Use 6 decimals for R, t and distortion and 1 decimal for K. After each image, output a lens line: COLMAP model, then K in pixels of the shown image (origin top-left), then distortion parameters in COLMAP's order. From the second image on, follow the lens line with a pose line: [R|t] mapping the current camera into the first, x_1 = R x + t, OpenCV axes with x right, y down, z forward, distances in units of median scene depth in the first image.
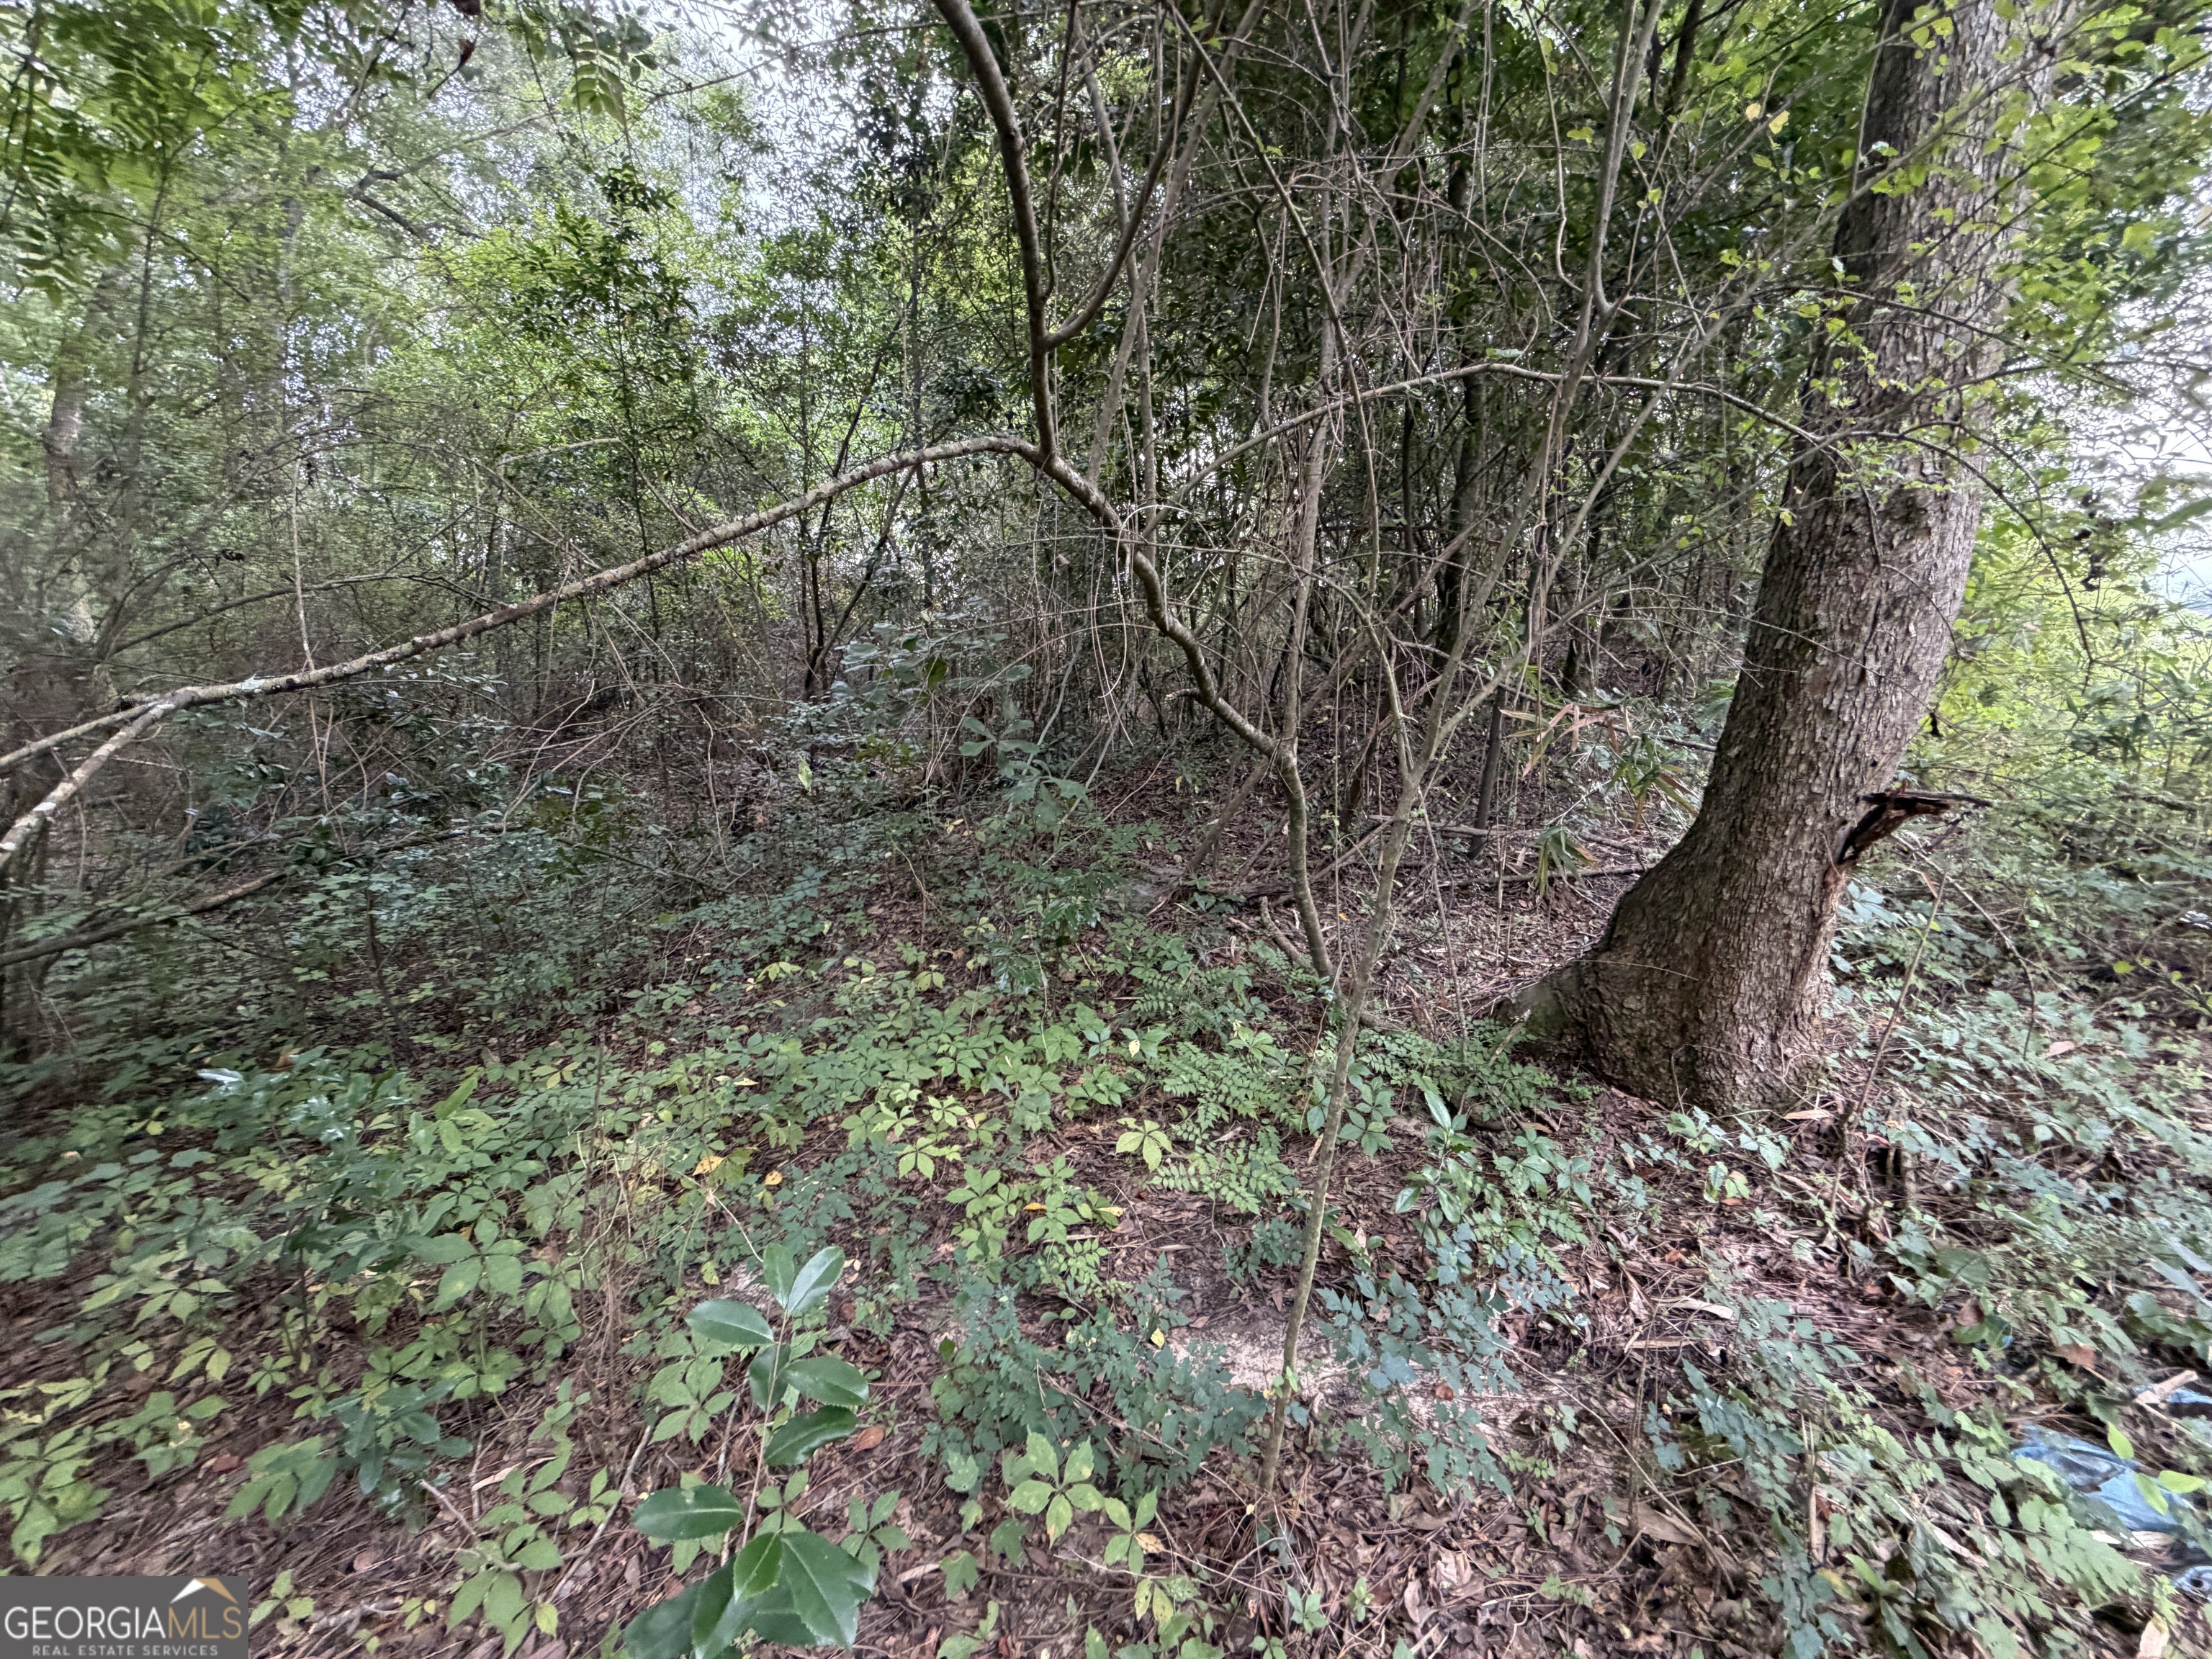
lens RADIAL K [[883.6, 0, 1105.3], [0, 883.6, 825.3], [0, 0, 1]] dist [0.002334, -0.000242]
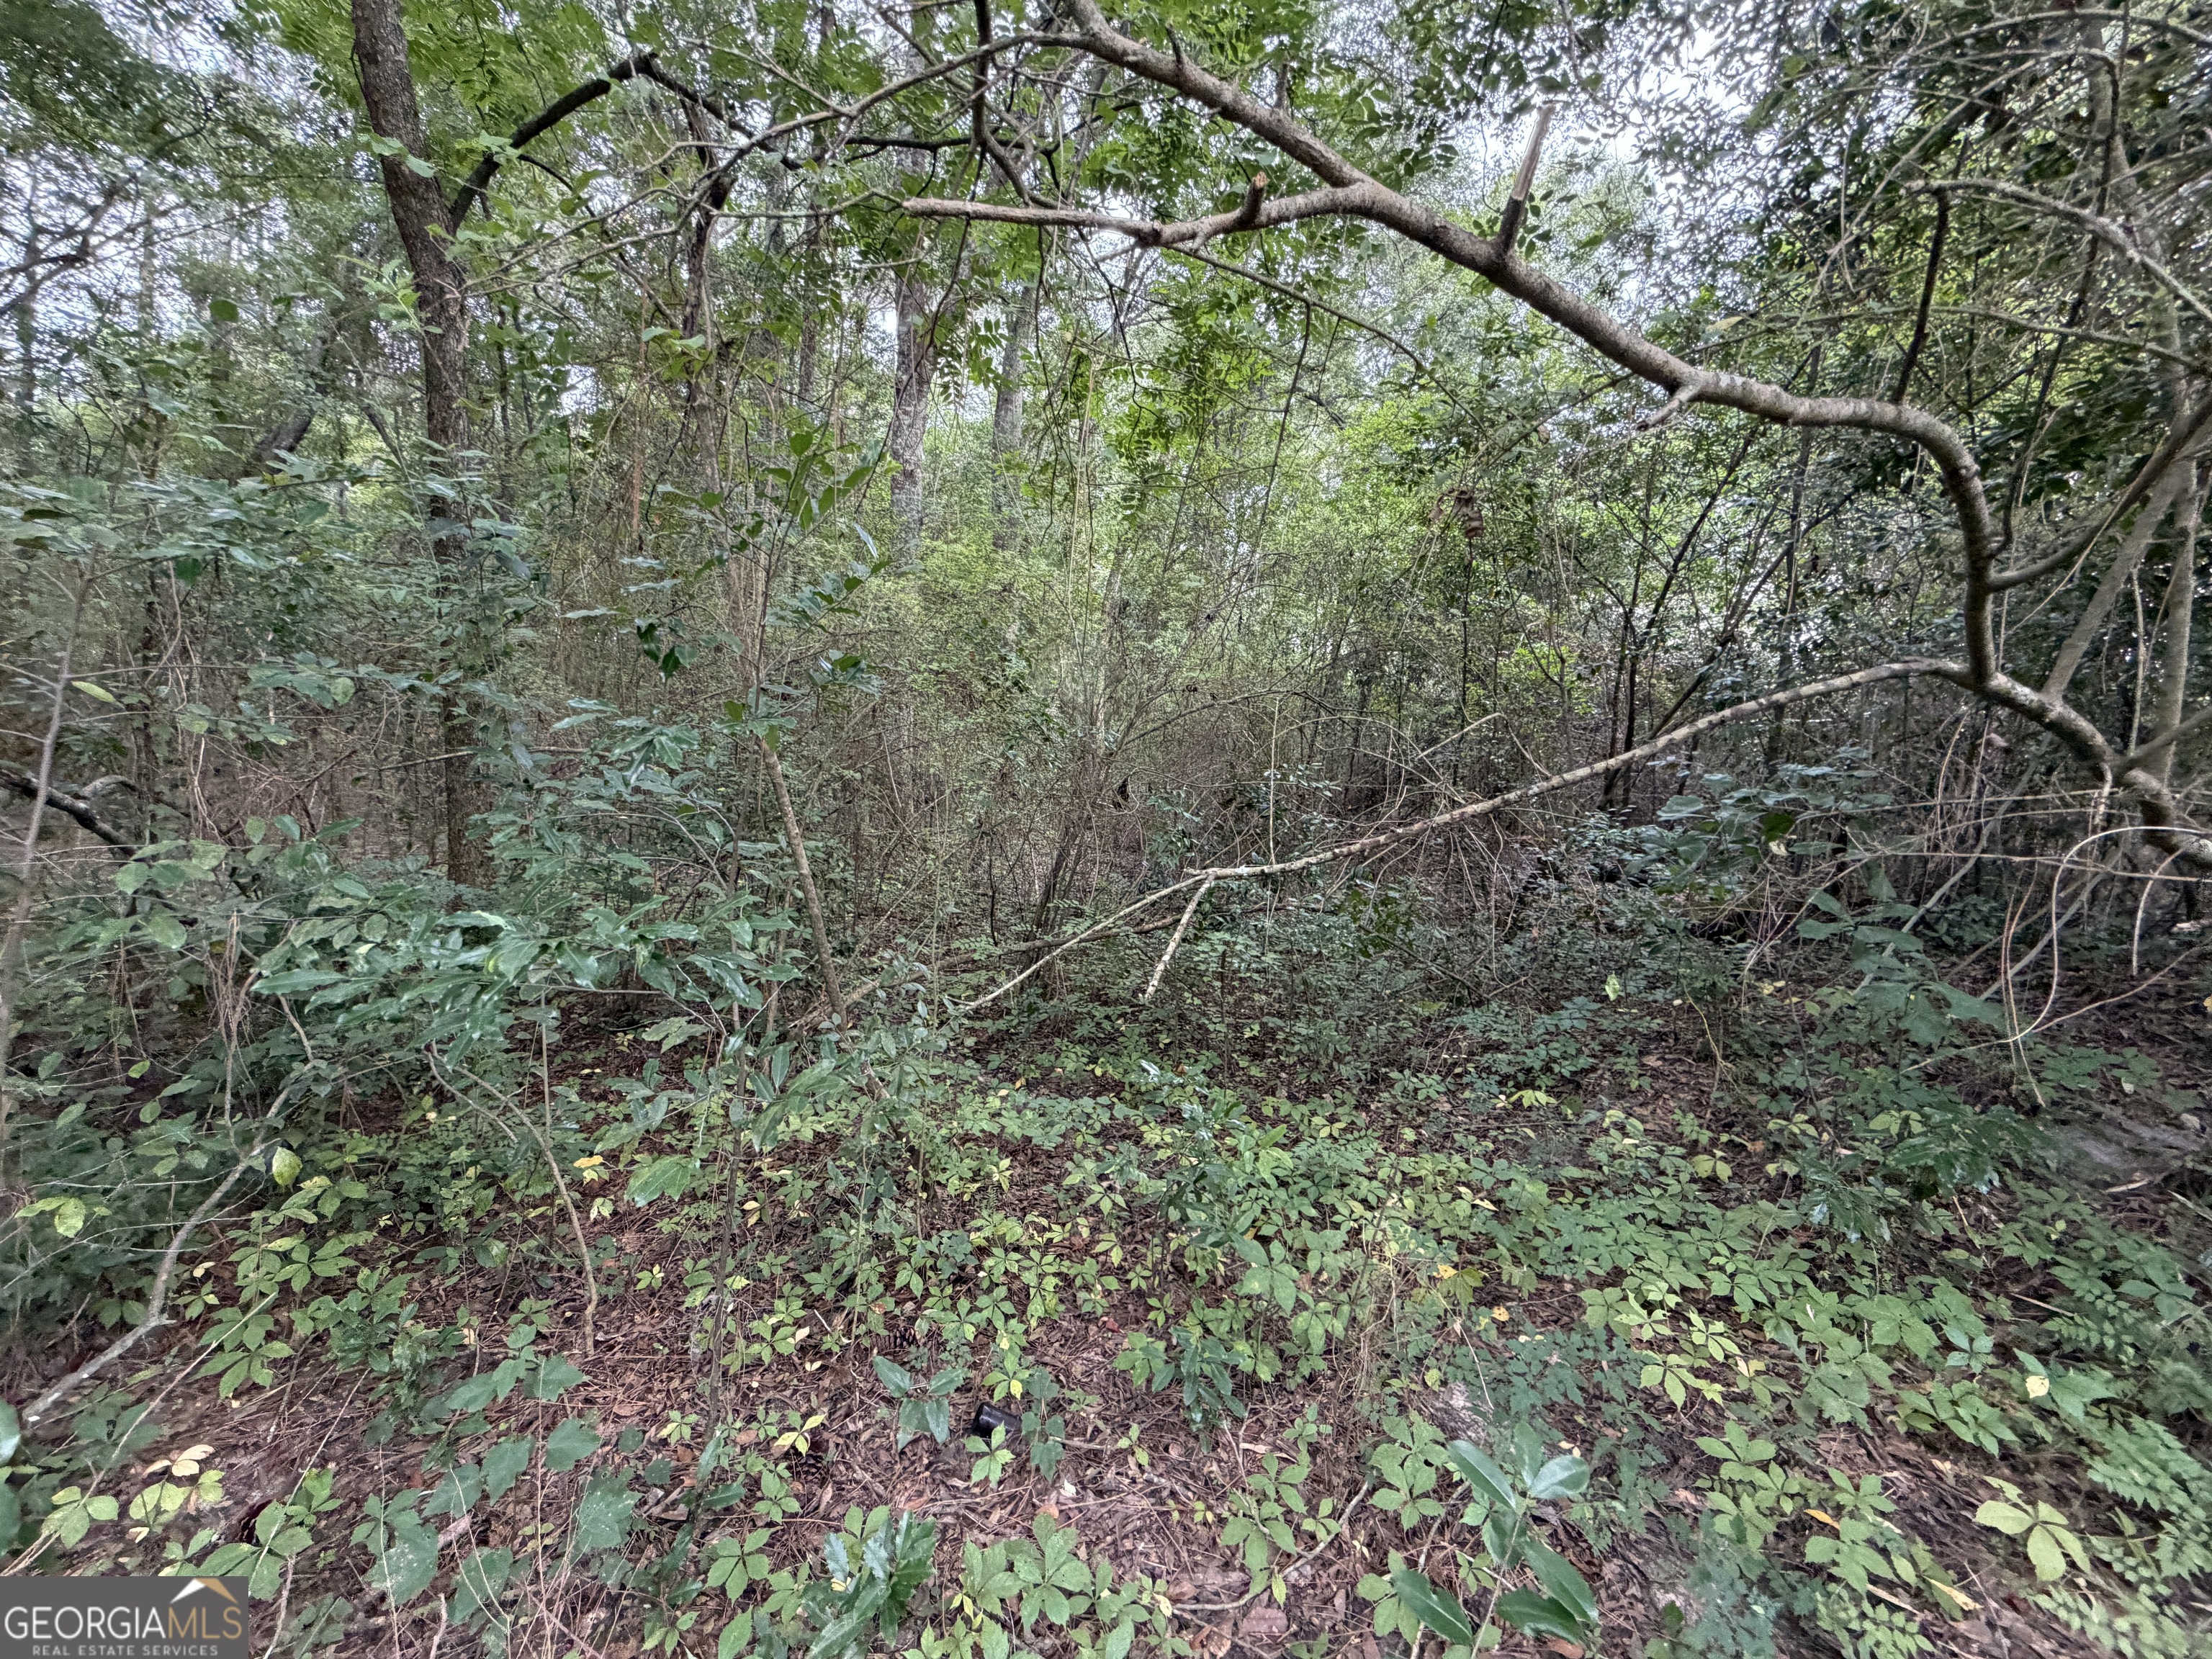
lens RADIAL K [[883.6, 0, 1099.2], [0, 883.6, 831.0], [0, 0, 1]] dist [0.002334, -0.000242]
pose [[0.667480, 0.107485, -0.736829, 0.007197], [-0.167736, 0.985798, -0.008145, -0.062137], [0.725490, 0.129029, 0.676030, -0.094827]]
